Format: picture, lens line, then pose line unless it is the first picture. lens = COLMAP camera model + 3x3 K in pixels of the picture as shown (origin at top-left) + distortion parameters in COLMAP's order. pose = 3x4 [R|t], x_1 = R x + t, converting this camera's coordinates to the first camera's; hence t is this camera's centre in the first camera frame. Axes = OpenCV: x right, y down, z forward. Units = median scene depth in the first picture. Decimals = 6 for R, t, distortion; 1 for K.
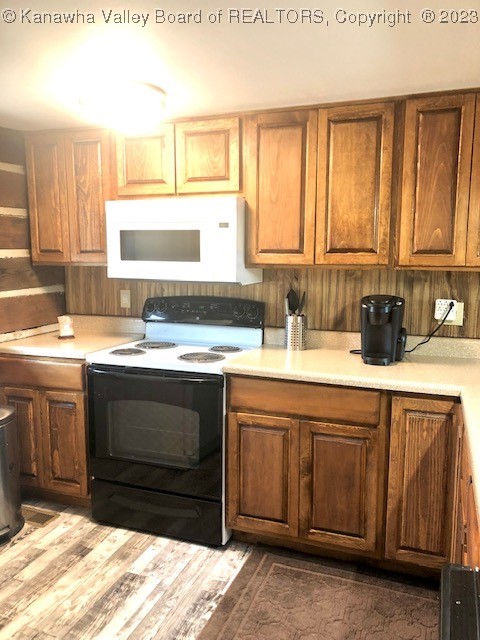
lens RADIAL K [[530.7, 0, 237.9], [0, 530.7, 319.4], [0, 0, 1]] dist [0.033406, -0.033968]
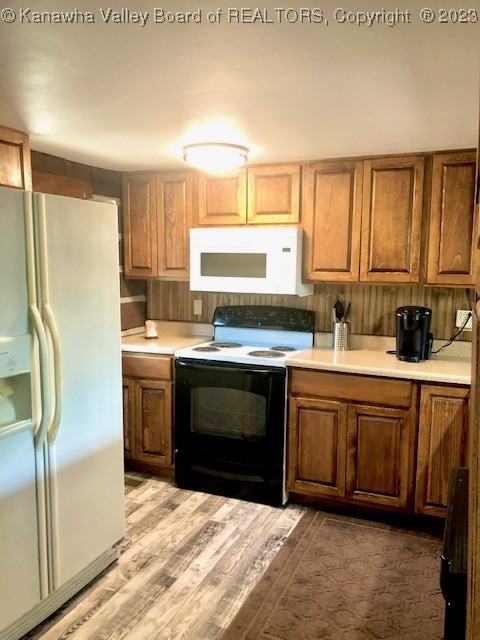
lens RADIAL K [[530.7, 0, 244.1], [0, 530.7, 319.5], [0, 0, 1]] dist [0.033406, -0.033968]
pose [[0.999244, 0.013360, -0.036517, -0.081046], [-0.014176, 0.999654, -0.022164, 0.018355], [0.036209, 0.022665, 0.999087, -0.266183]]
